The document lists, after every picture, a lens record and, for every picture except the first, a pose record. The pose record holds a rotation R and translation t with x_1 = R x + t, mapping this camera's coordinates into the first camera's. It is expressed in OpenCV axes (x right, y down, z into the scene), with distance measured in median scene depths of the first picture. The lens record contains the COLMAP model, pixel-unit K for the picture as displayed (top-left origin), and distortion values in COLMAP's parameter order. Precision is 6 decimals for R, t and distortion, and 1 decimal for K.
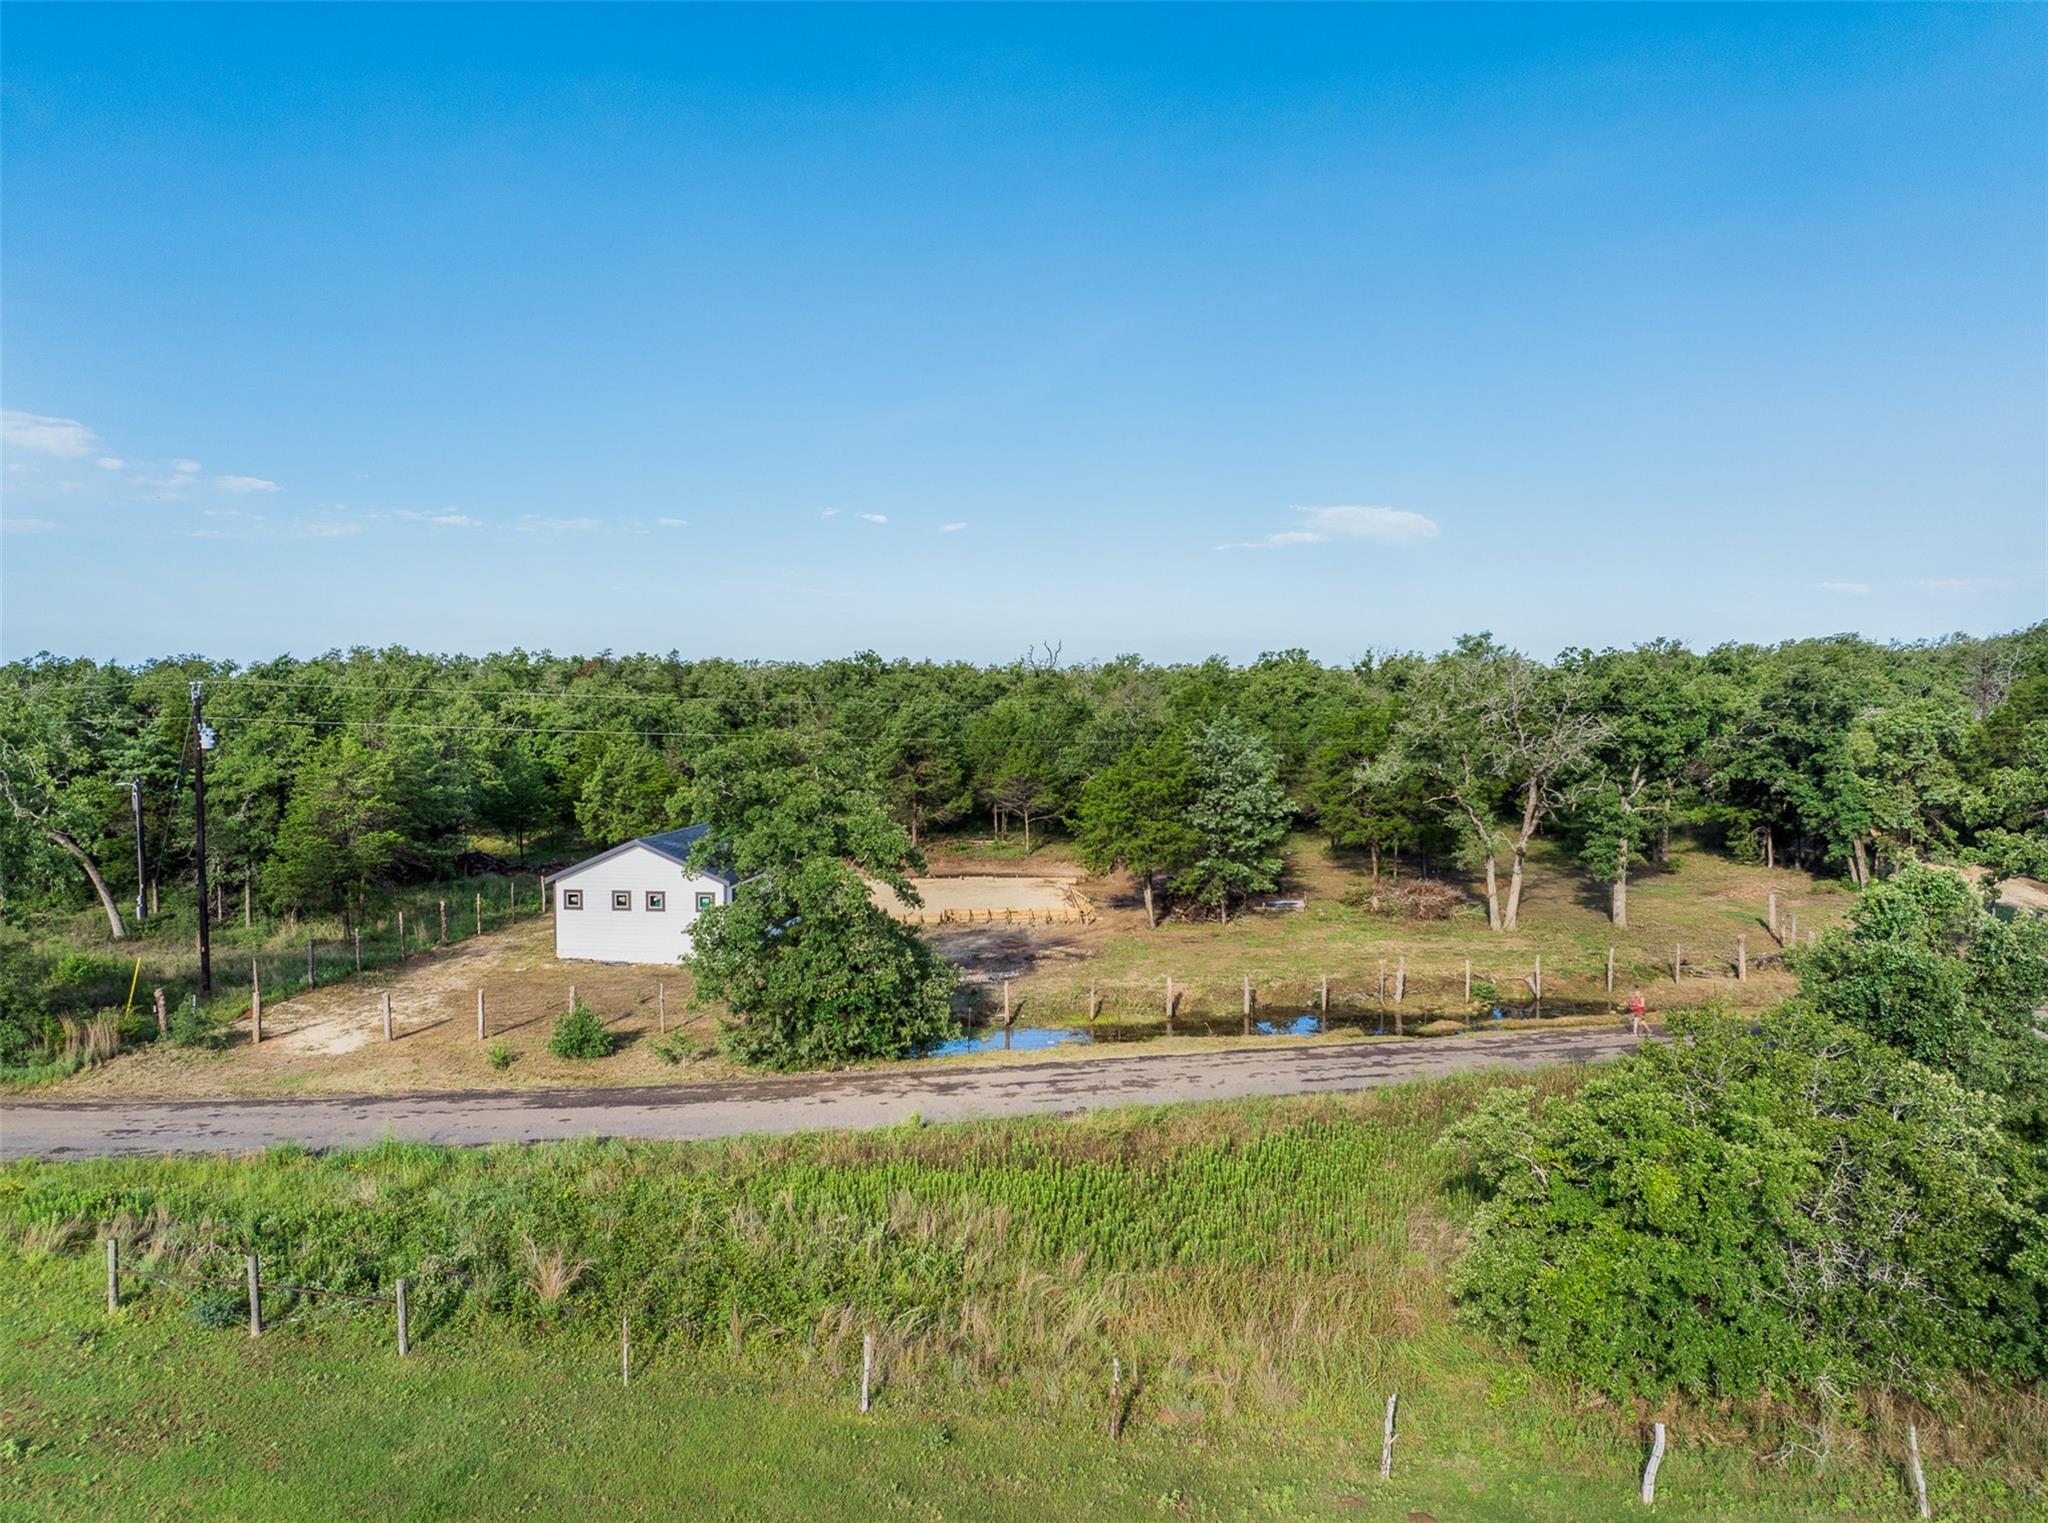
lens RADIAL K [[1419.1, 0, 1026.3], [0, 1419.1, 758.2], [0, 0, 1]] dist [-0.030321, 0.004032]
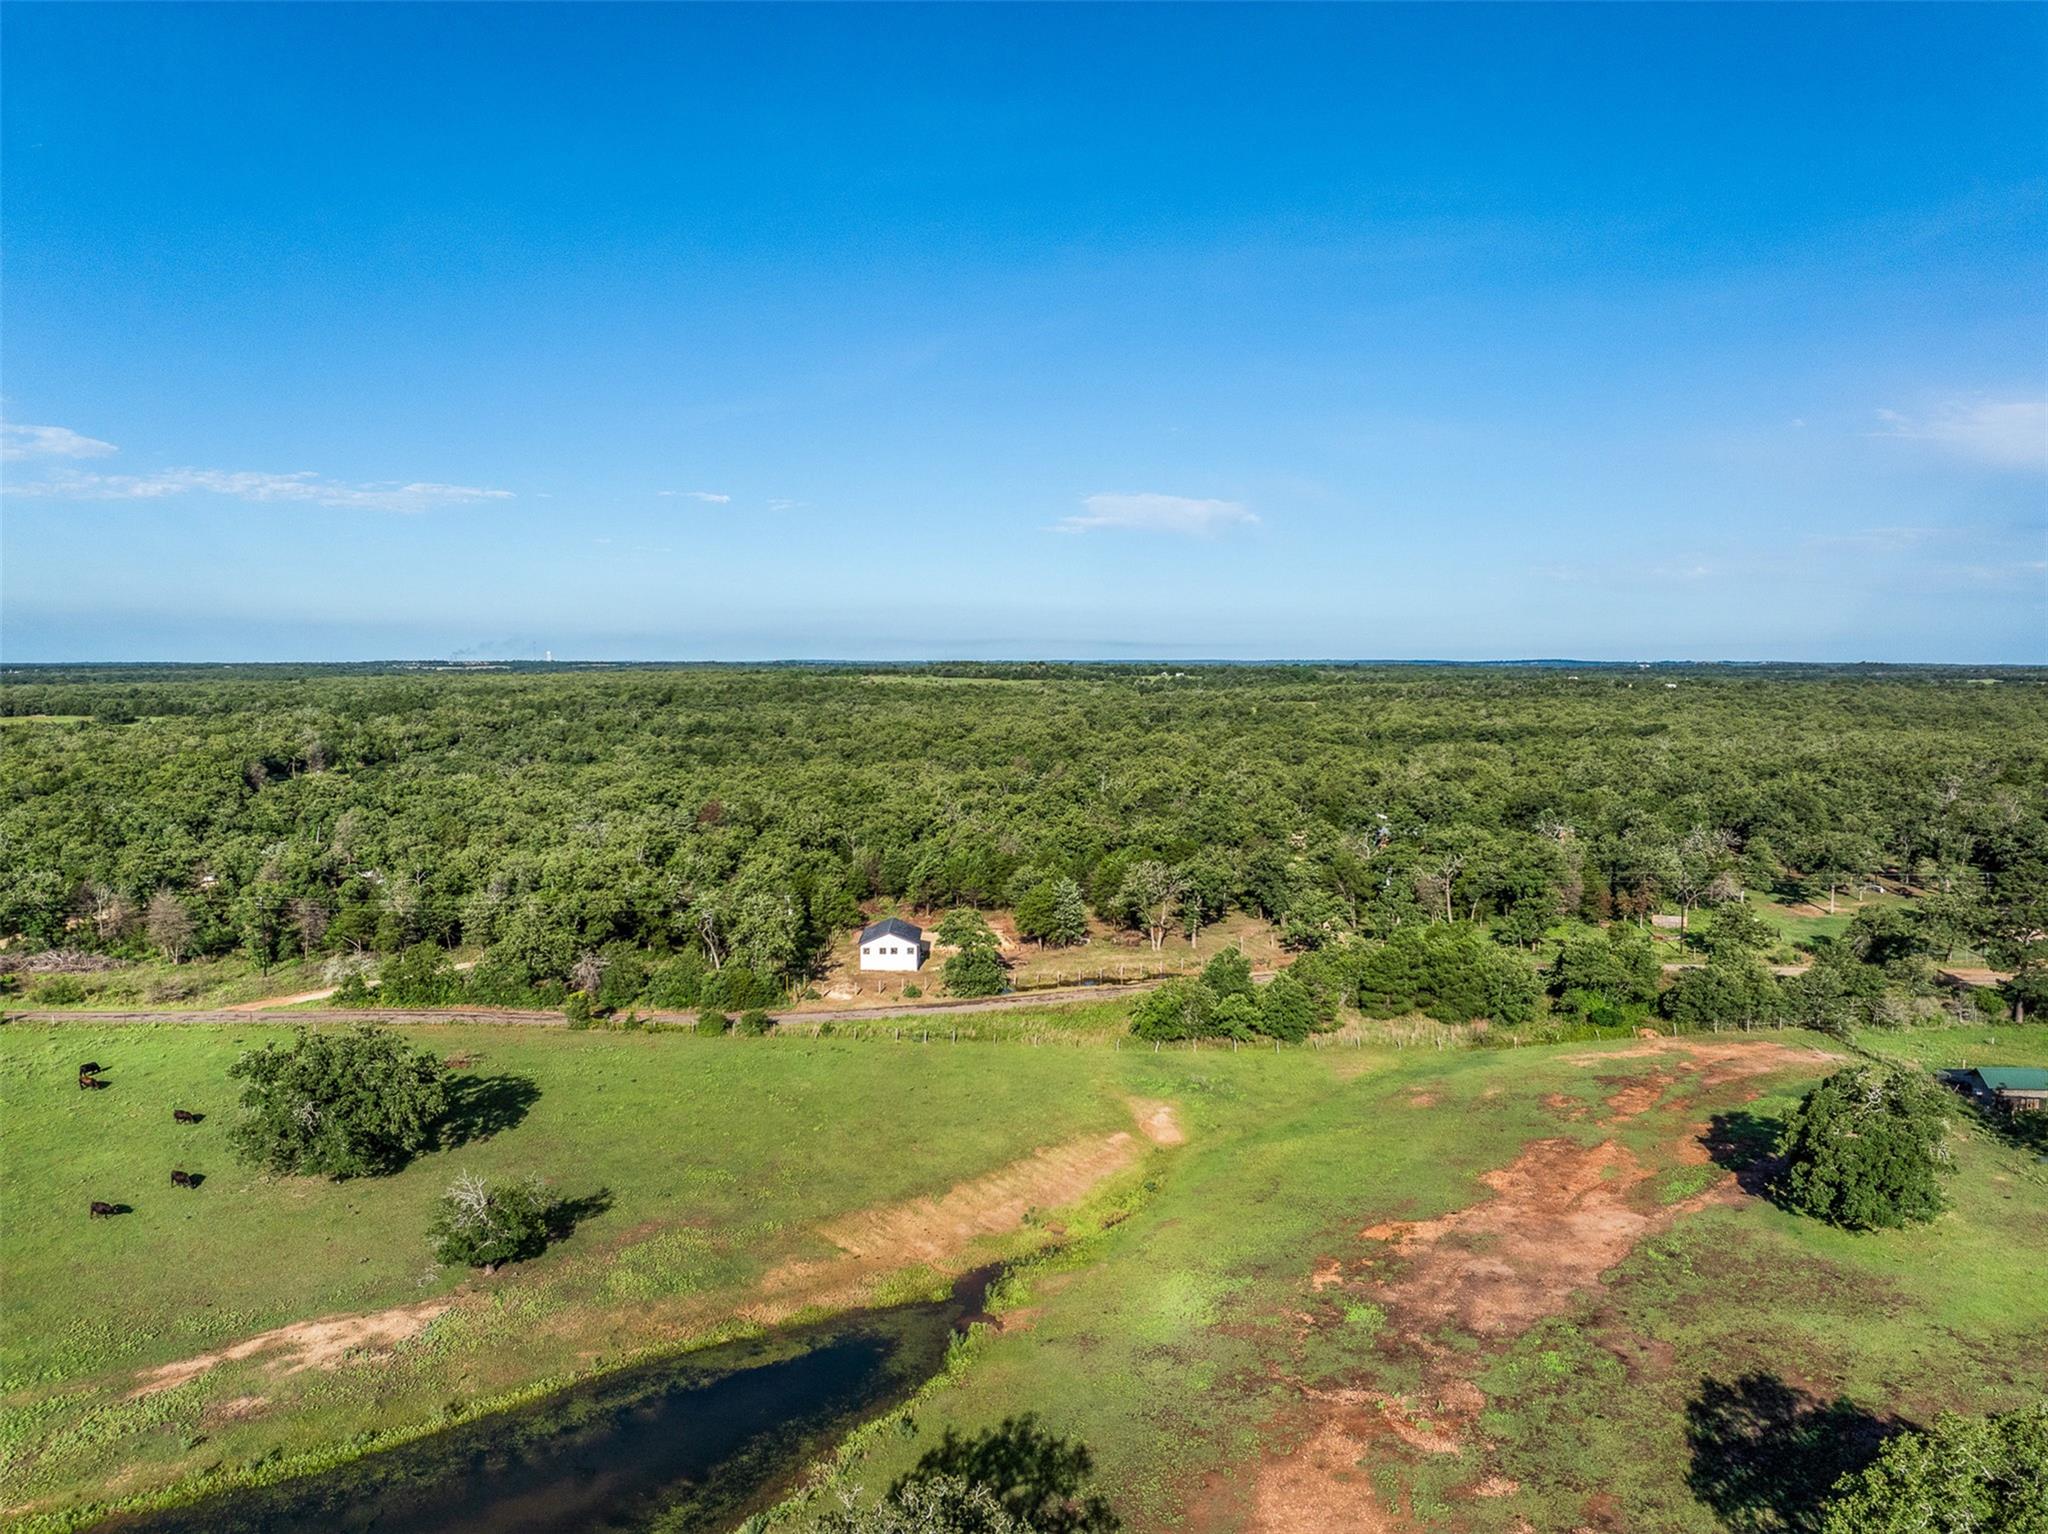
lens RADIAL K [[1419.1, 0, 1024.8], [0, 1419.1, 768.3], [0, 0, 1]] dist [-0.030321, 0.004032]
pose [[0.983979, -0.004679, 0.178222, -0.527608], [-0.000786, 0.999532, 0.030581, -0.396923], [-0.178282, -0.030231, 0.983515, -2.120496]]
